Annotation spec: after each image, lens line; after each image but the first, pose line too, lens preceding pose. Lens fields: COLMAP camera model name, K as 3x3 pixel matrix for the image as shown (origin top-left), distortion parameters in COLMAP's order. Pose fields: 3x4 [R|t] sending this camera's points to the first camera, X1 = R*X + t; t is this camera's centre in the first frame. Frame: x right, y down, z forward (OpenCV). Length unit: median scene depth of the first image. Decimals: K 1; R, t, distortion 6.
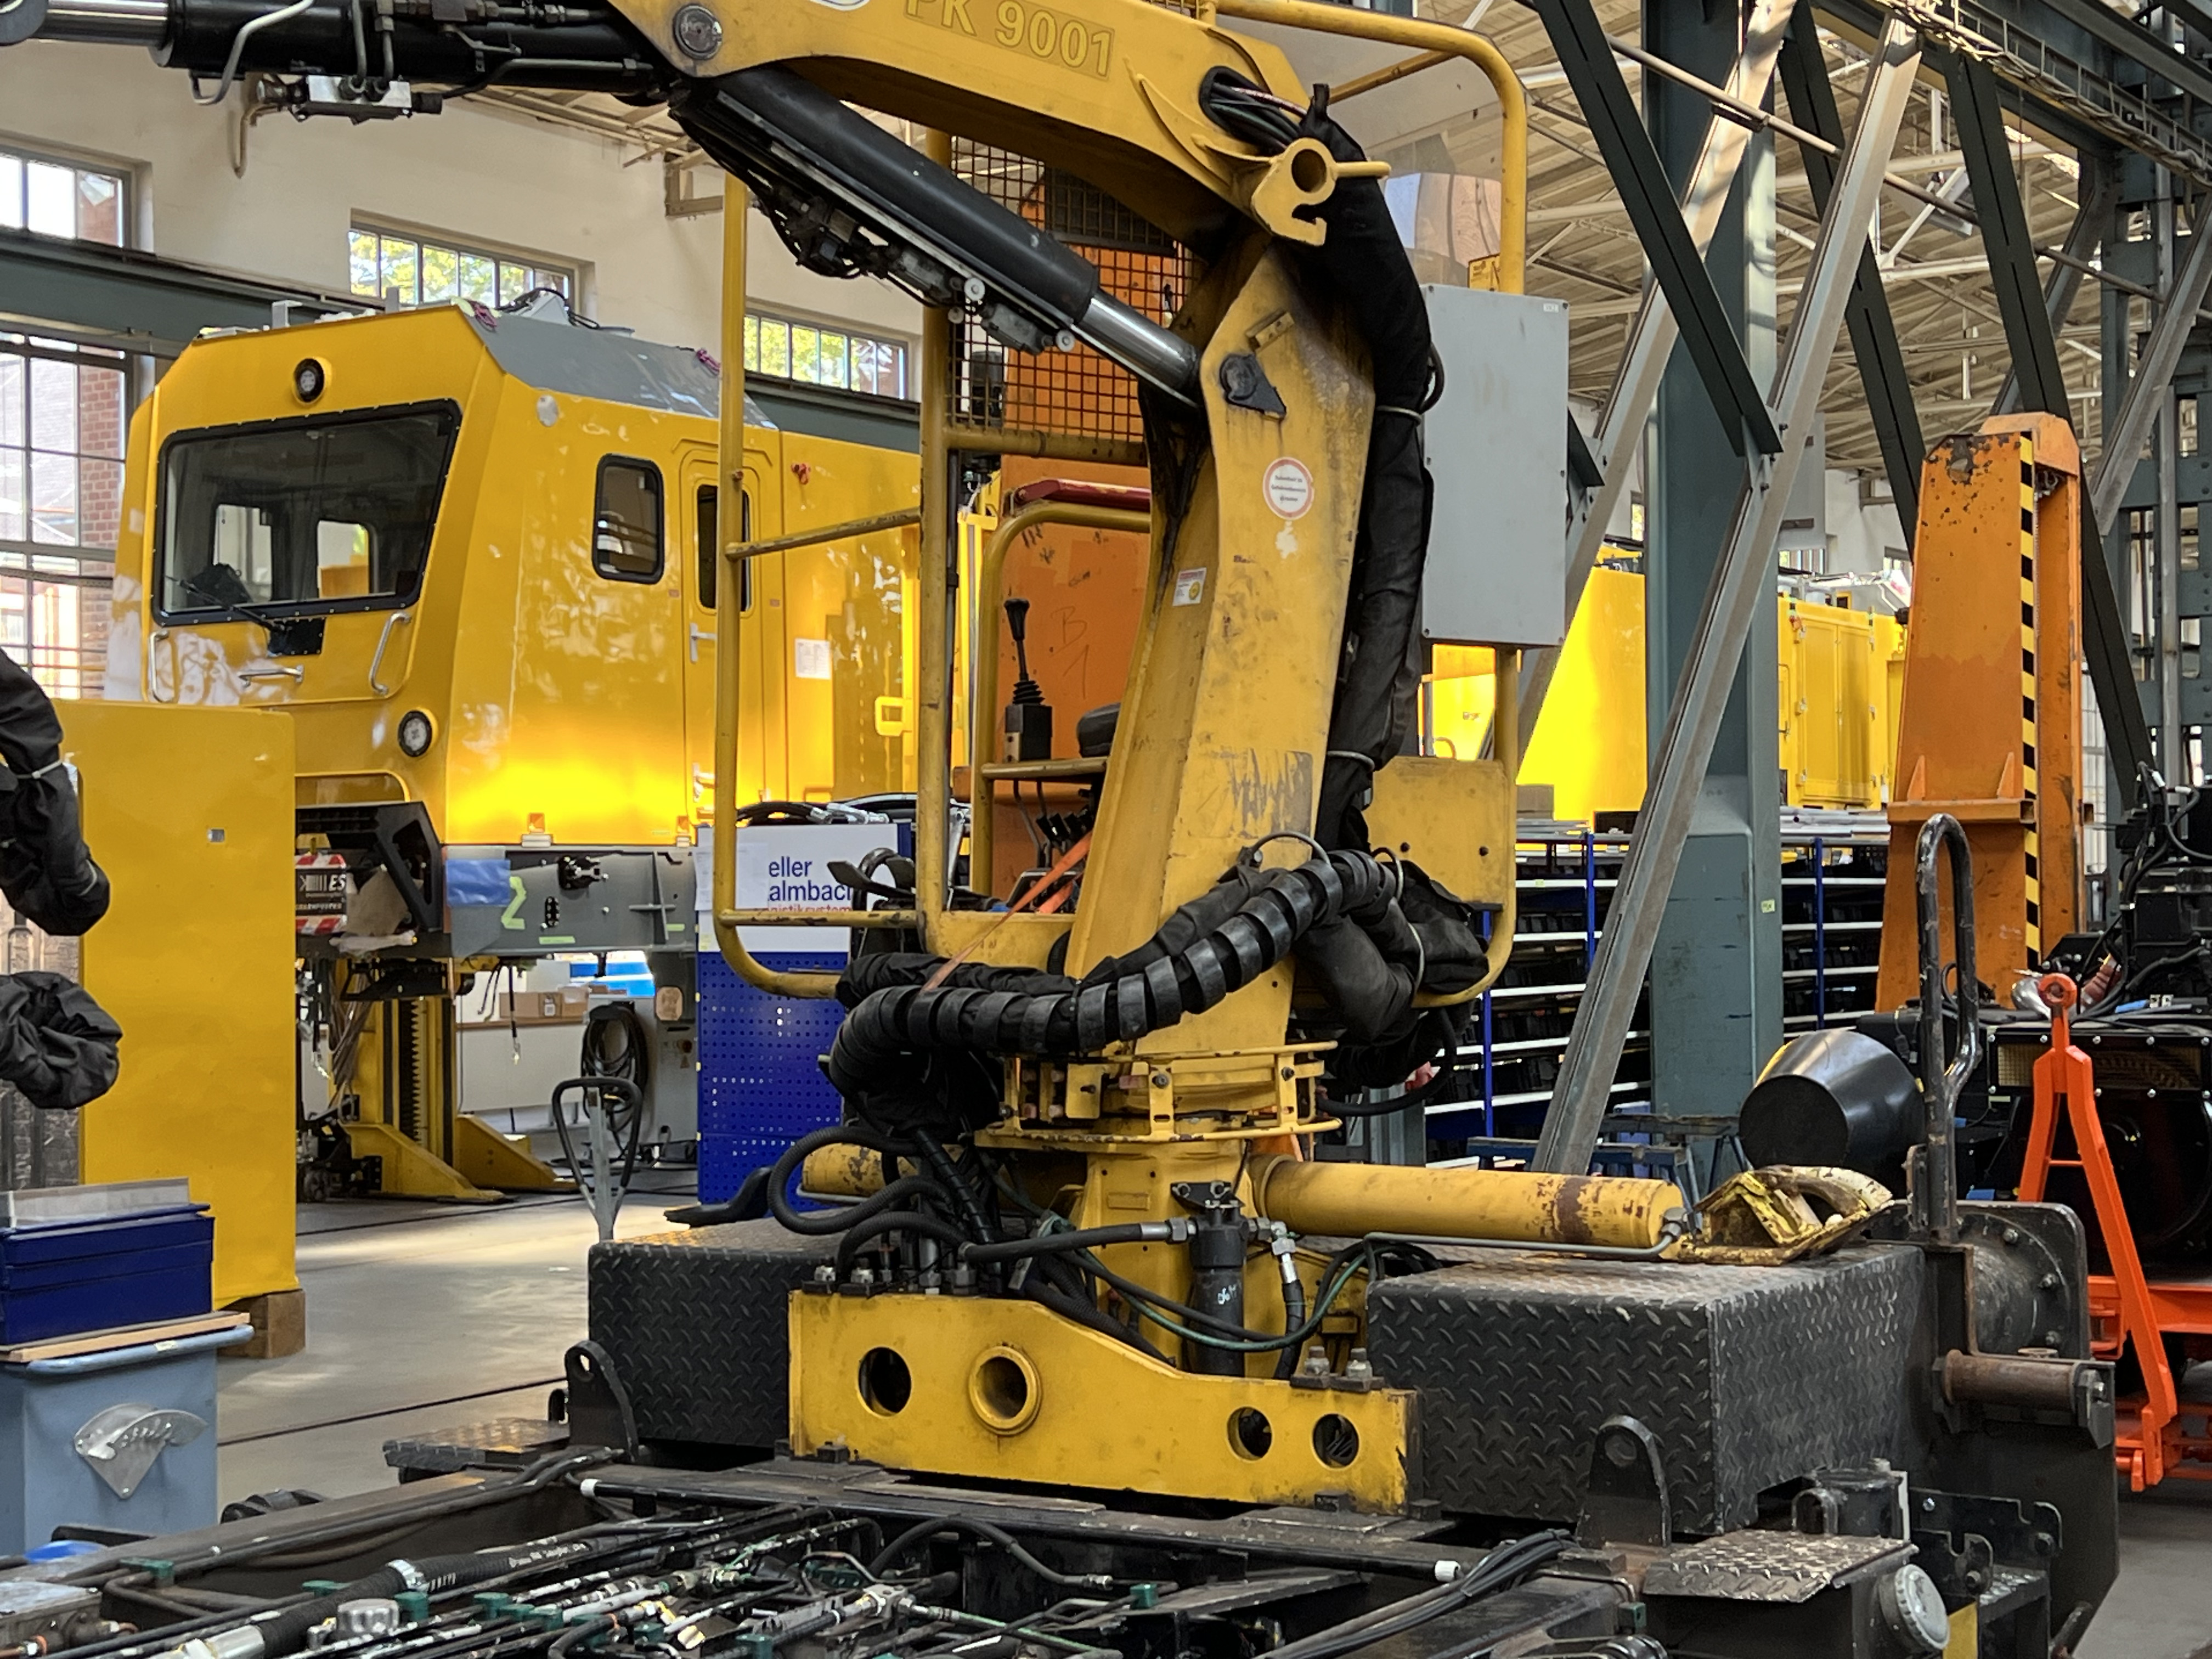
lens RADIAL K [[3383.9, 0, 1324.5], [0, 3383.9, 834.1], [0, 0, 1]] dist [0.175823, -0.437538]
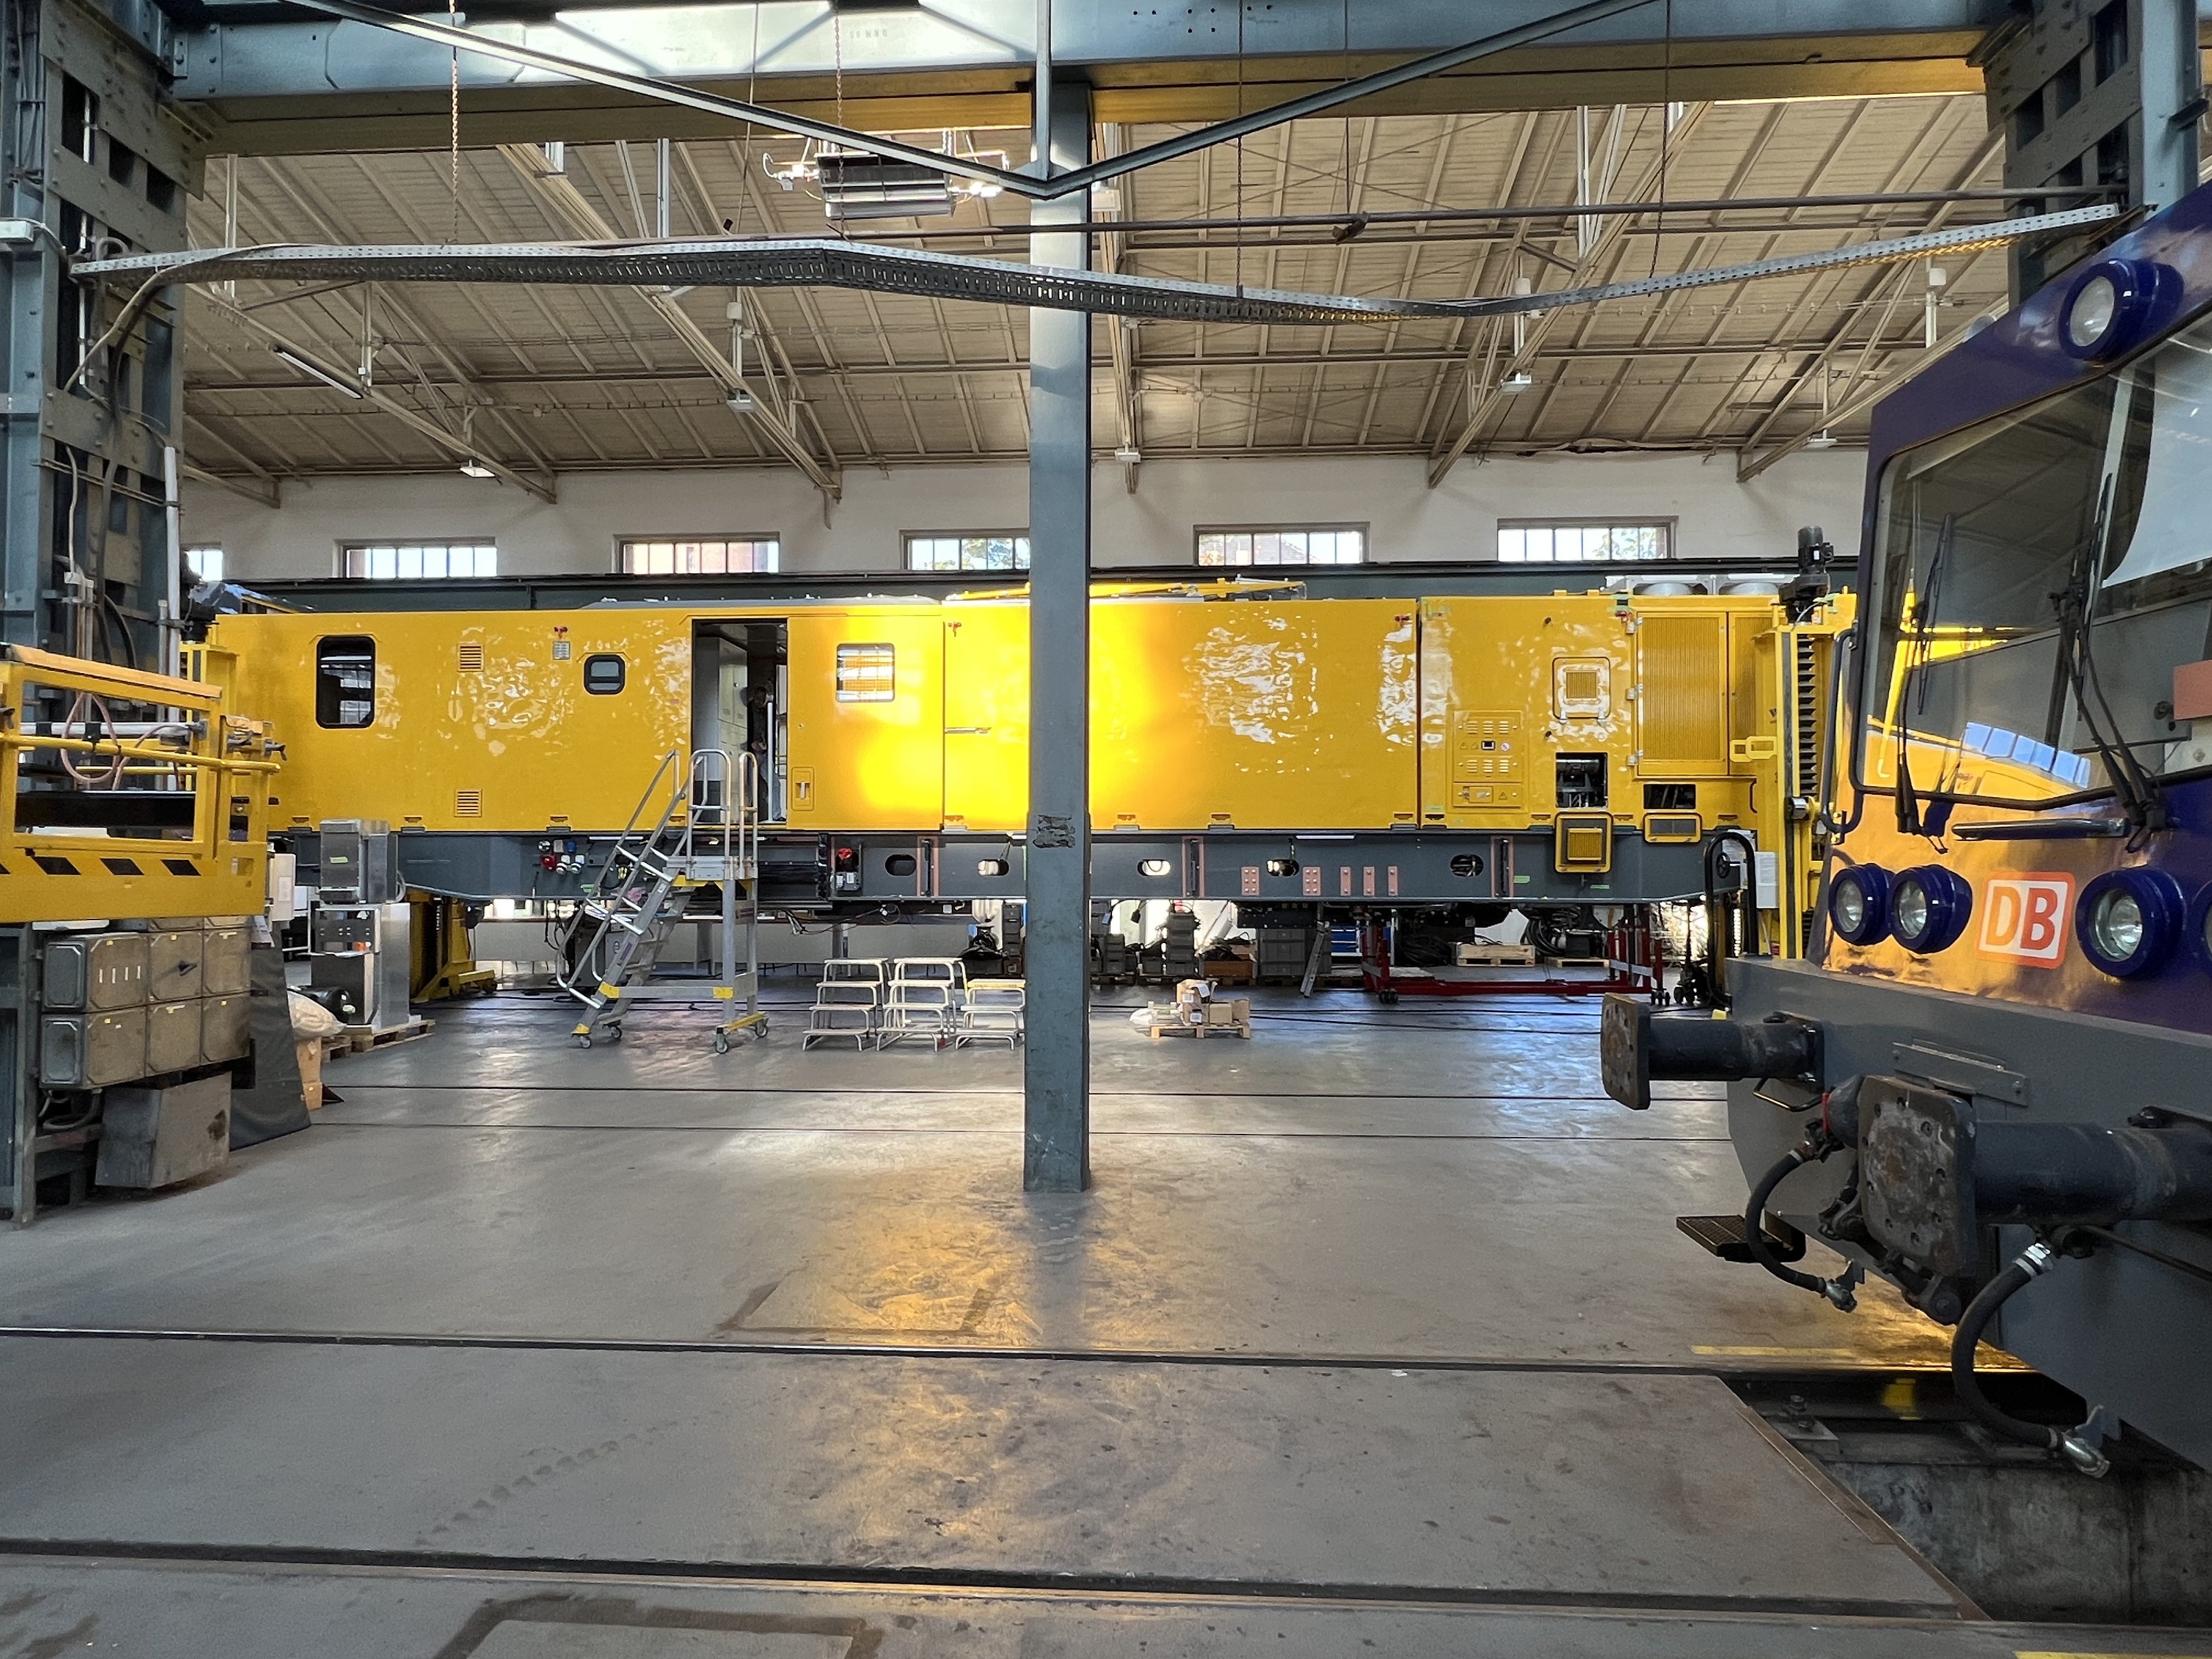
lens RADIAL K [[1231.0, 0, 1106.0], [0, 1231.0, 829.5], [0, 0, 1]] dist [-0.001709, 0.000099]
pose [[0.461902, -0.004076, -0.886922, 1.044934], [0.009851, 0.999951, 0.000534, 0.007939], [0.886876, -0.008984, 0.461920, 1.773549]]
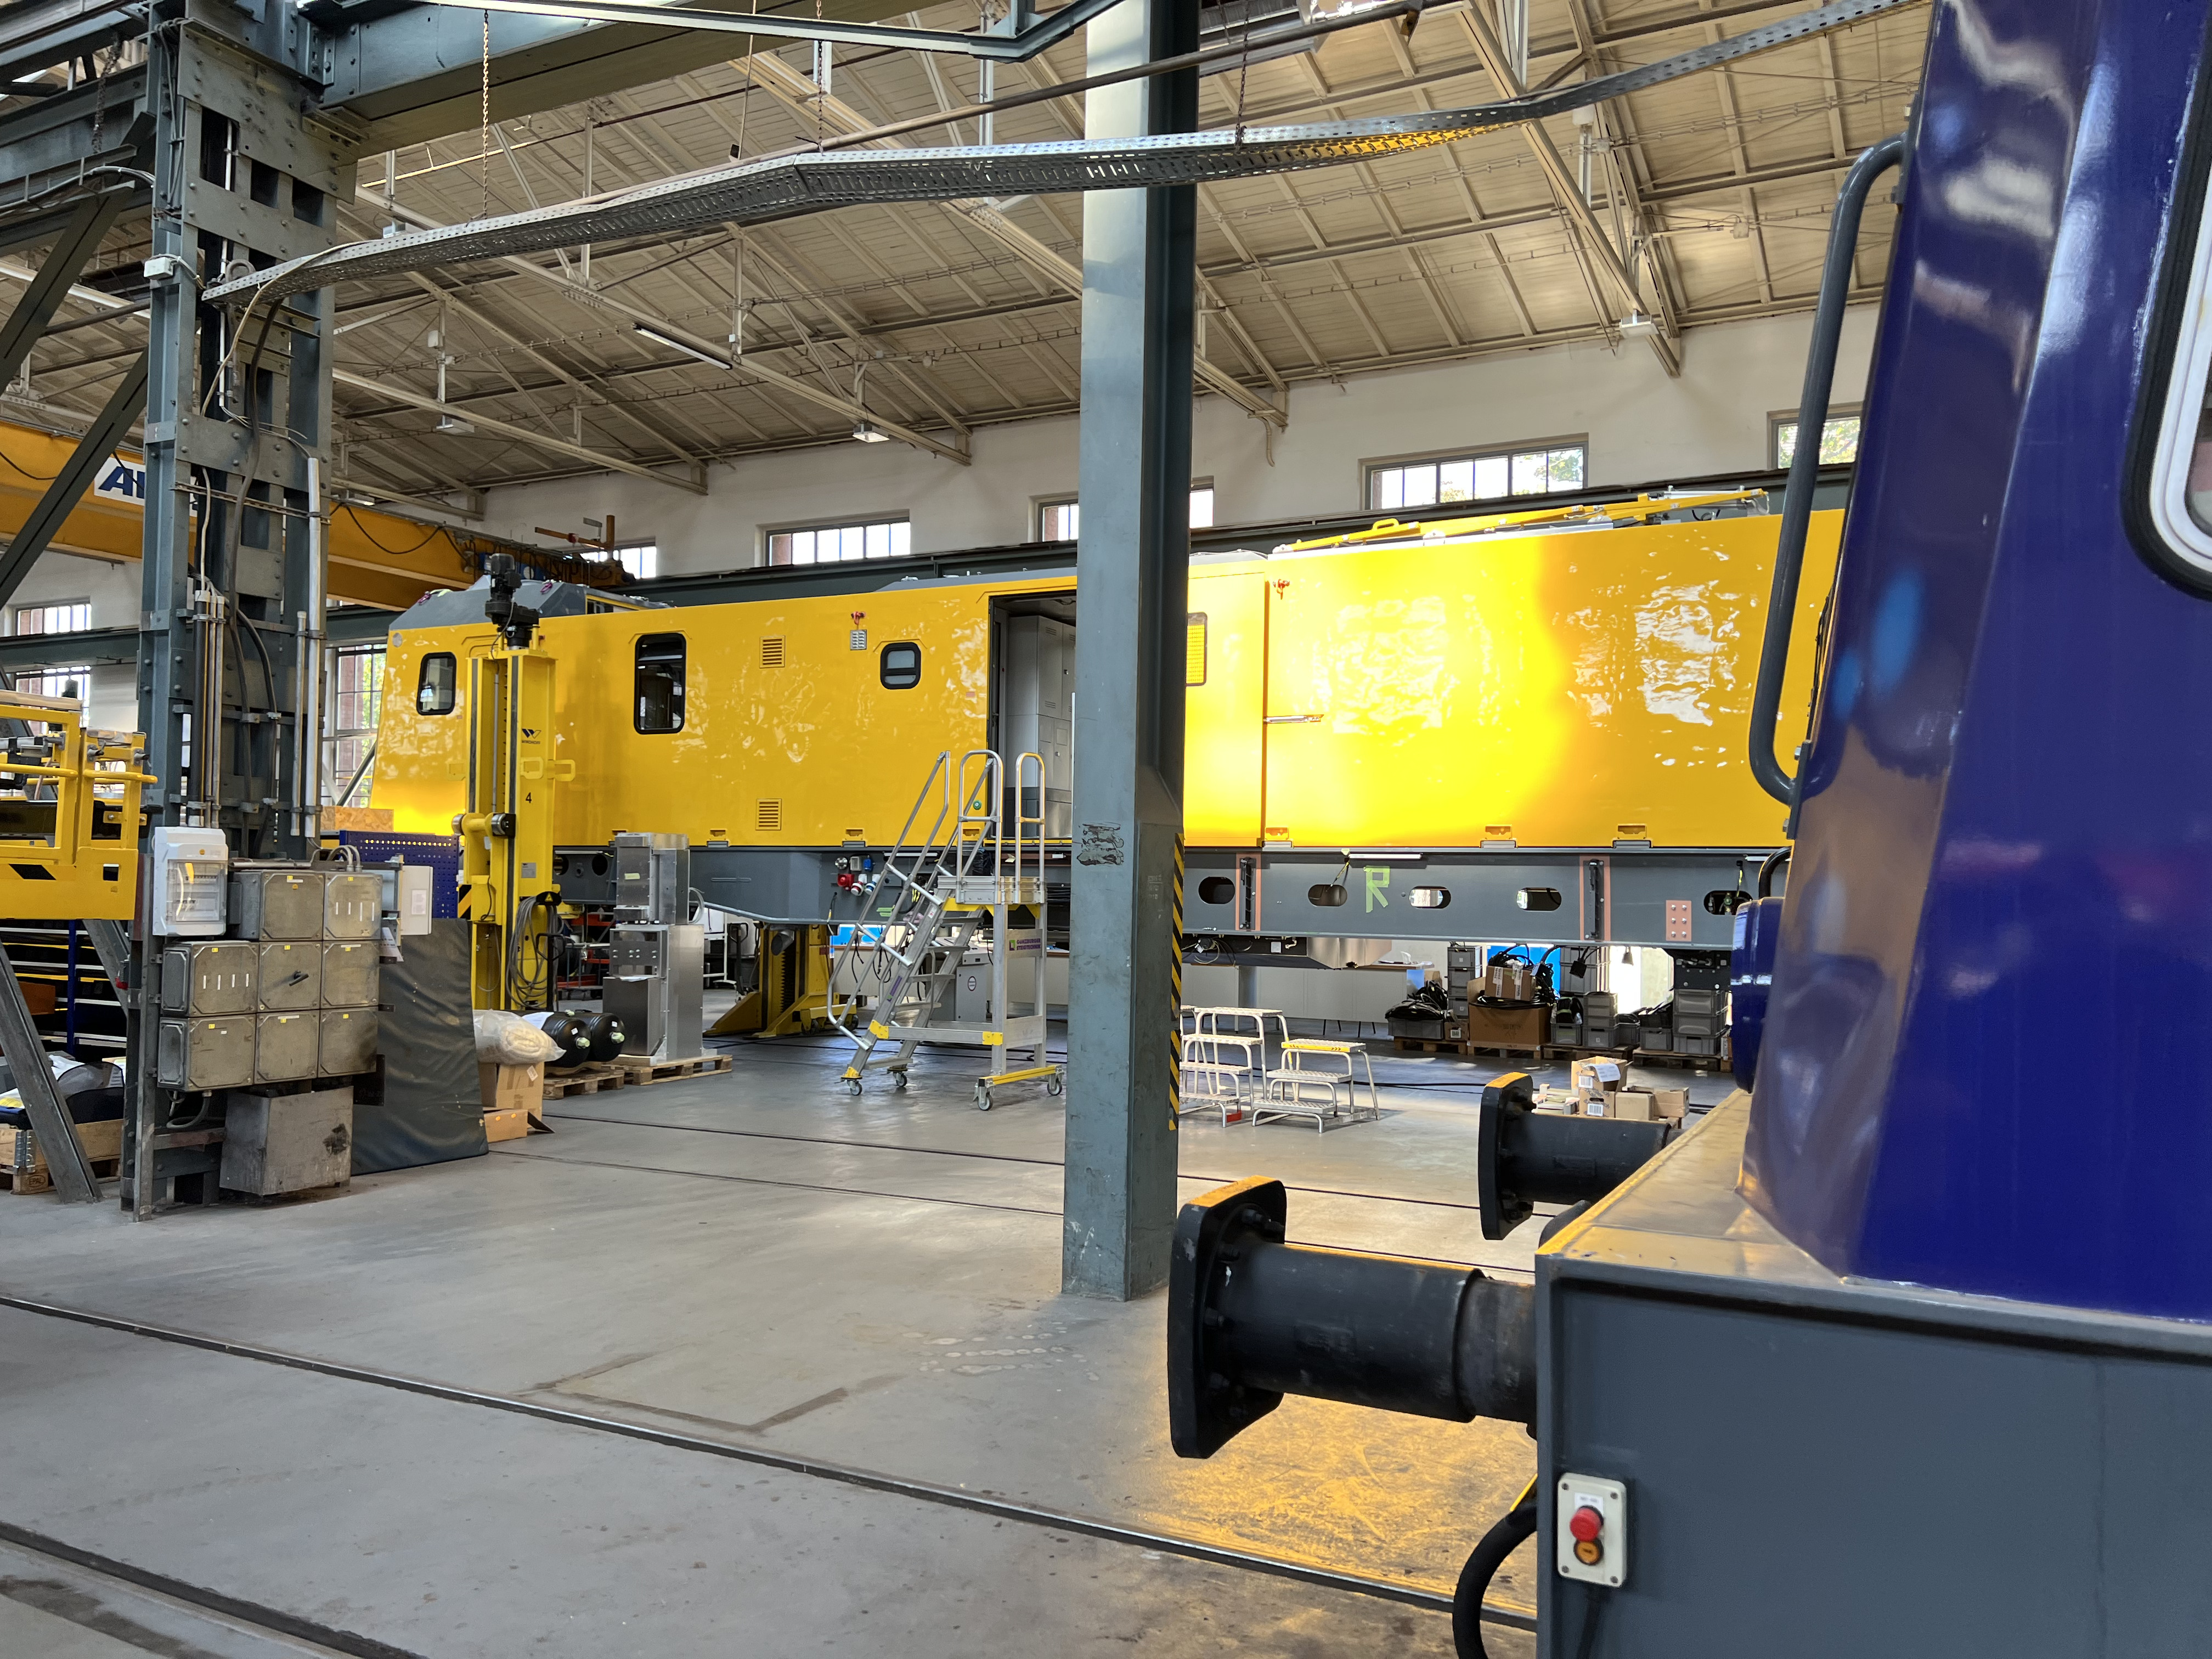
lens RADIAL K [[1627.6, 0, 1172.5], [0, 1627.6, 839.7], [0, 0, 1]] dist [0.051957, -0.053978]
pose [[0.076915, -0.009130, -0.996996, 1.122591], [0.005057, 0.999949, -0.008767, 0.012076], [0.997025, -0.004367, 0.076957, 1.973892]]
